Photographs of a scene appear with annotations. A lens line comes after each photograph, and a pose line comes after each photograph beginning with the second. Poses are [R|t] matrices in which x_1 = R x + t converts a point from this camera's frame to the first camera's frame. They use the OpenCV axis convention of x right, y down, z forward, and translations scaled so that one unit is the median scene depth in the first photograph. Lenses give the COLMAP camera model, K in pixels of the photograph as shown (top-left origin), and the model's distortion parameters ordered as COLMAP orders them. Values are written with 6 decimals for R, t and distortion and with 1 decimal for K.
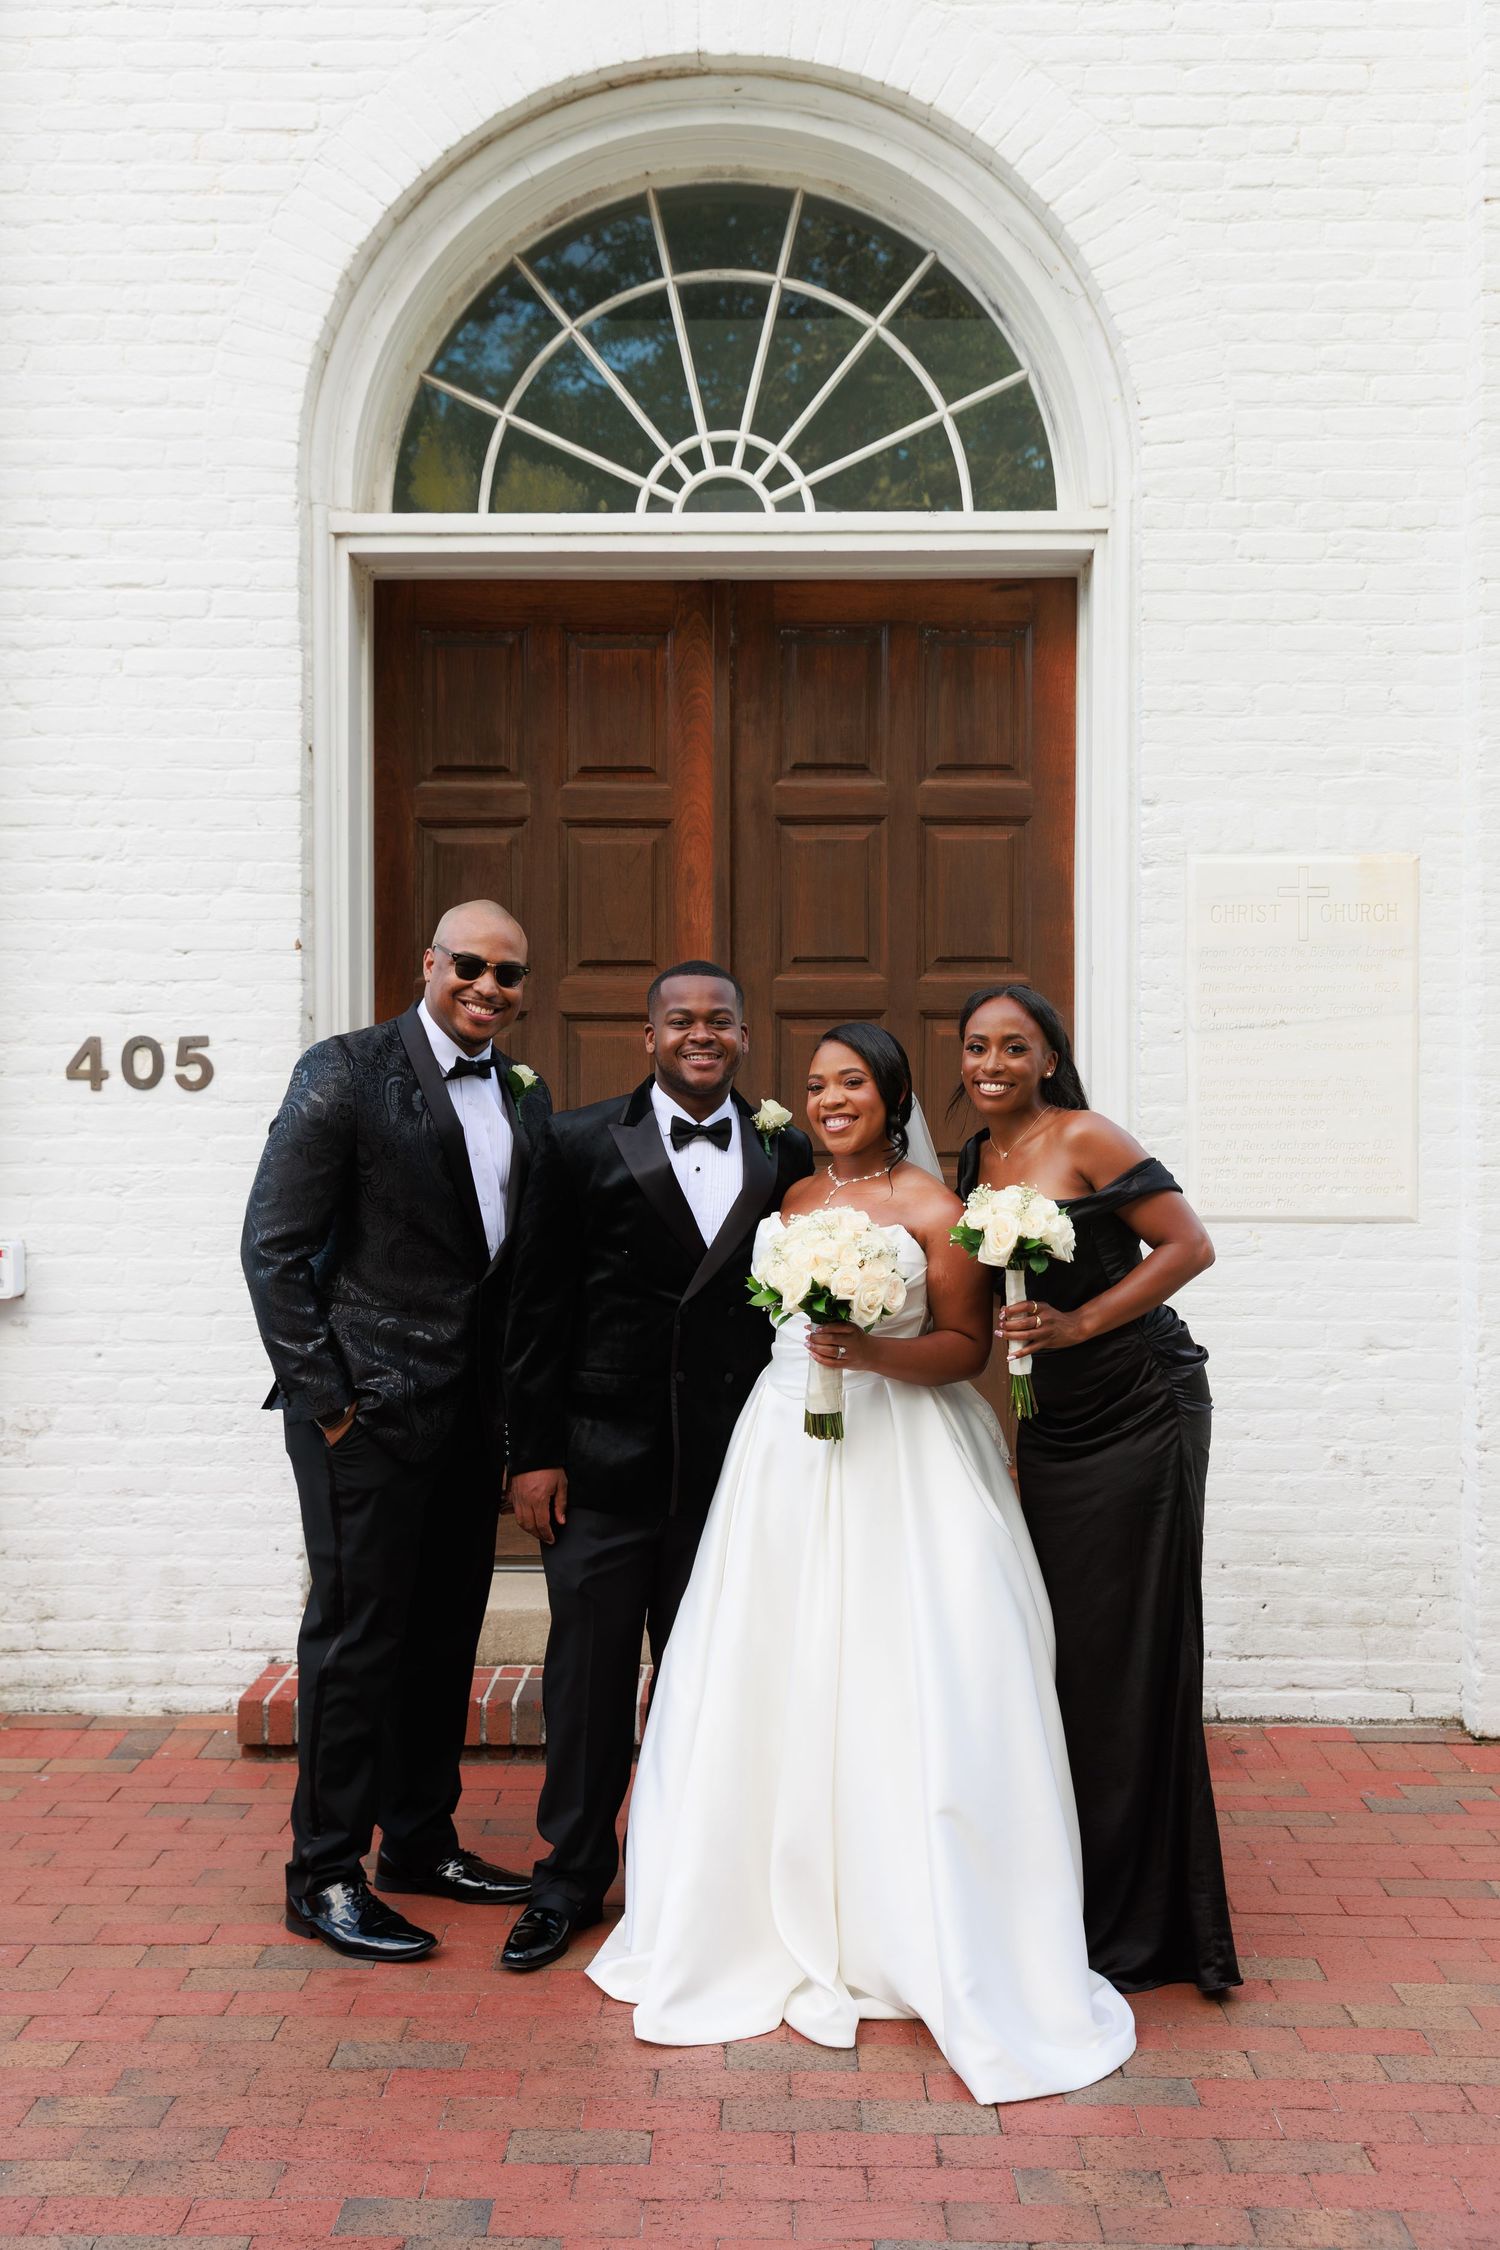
lens RADIAL K [[2359.8, 0, 757.5], [0, 2359.8, 1111.0], [0, 0, 1]] dist [0.037411, -0.025944]
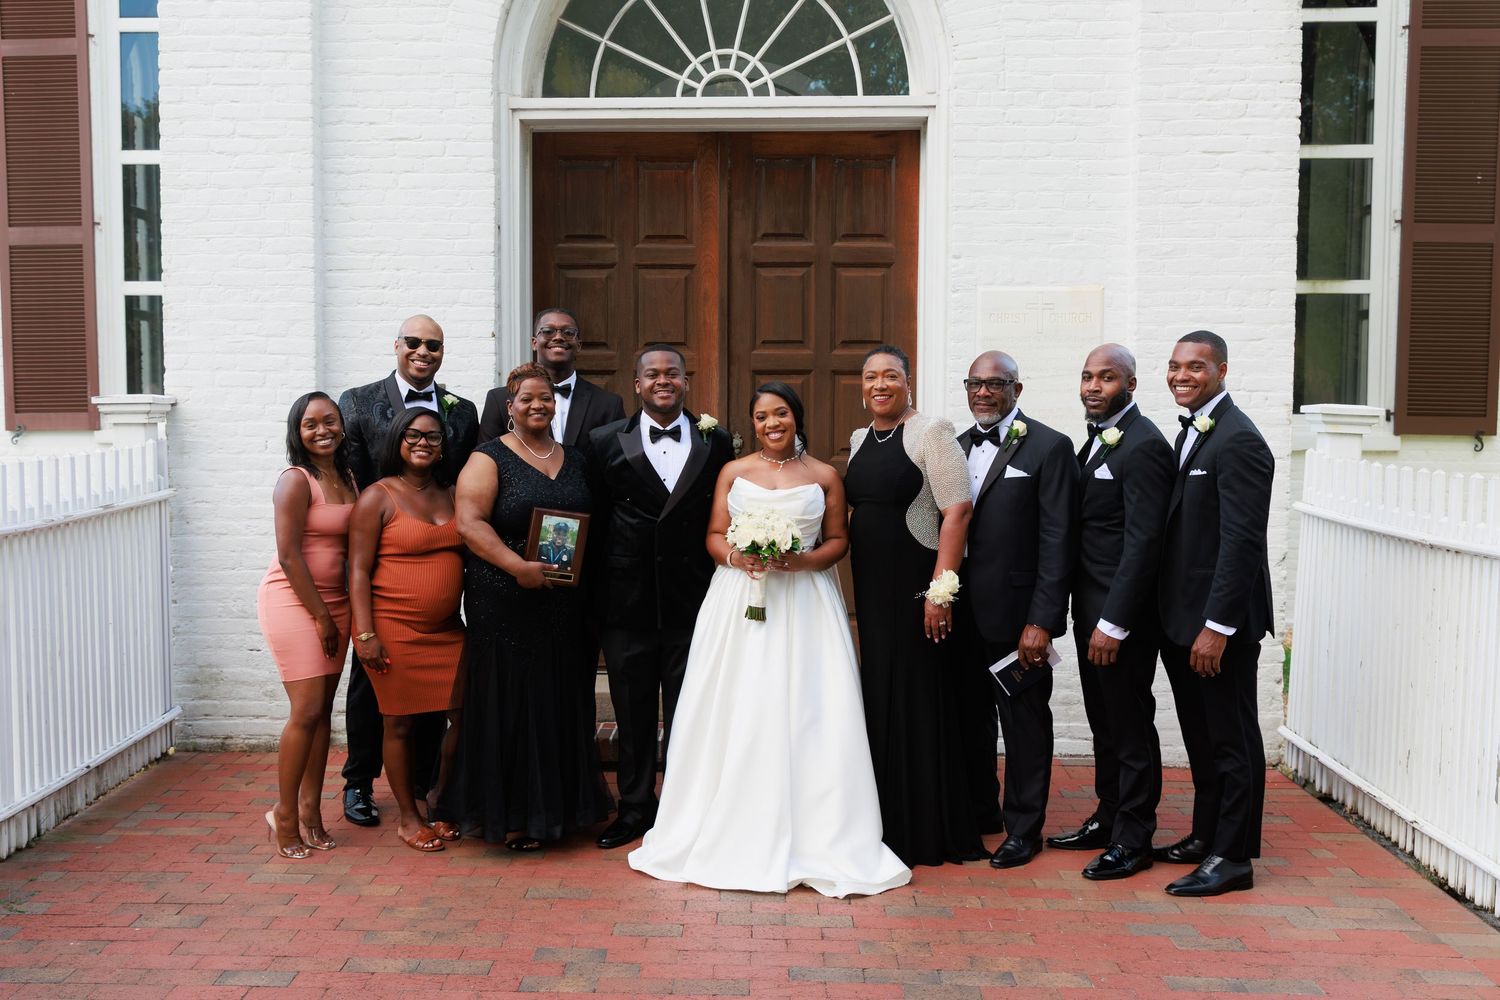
lens RADIAL K [[1510.6, 0, 711.1], [0, 1510.6, 485.2], [0, 0, 1]] dist [0.008603, 0.007881]
pose [[0.999620, 0.003938, -0.027268, 0.008510], [-0.002766, 0.999075, 0.042910, -0.003812], [0.027412, -0.042819, 0.998707, -0.179153]]
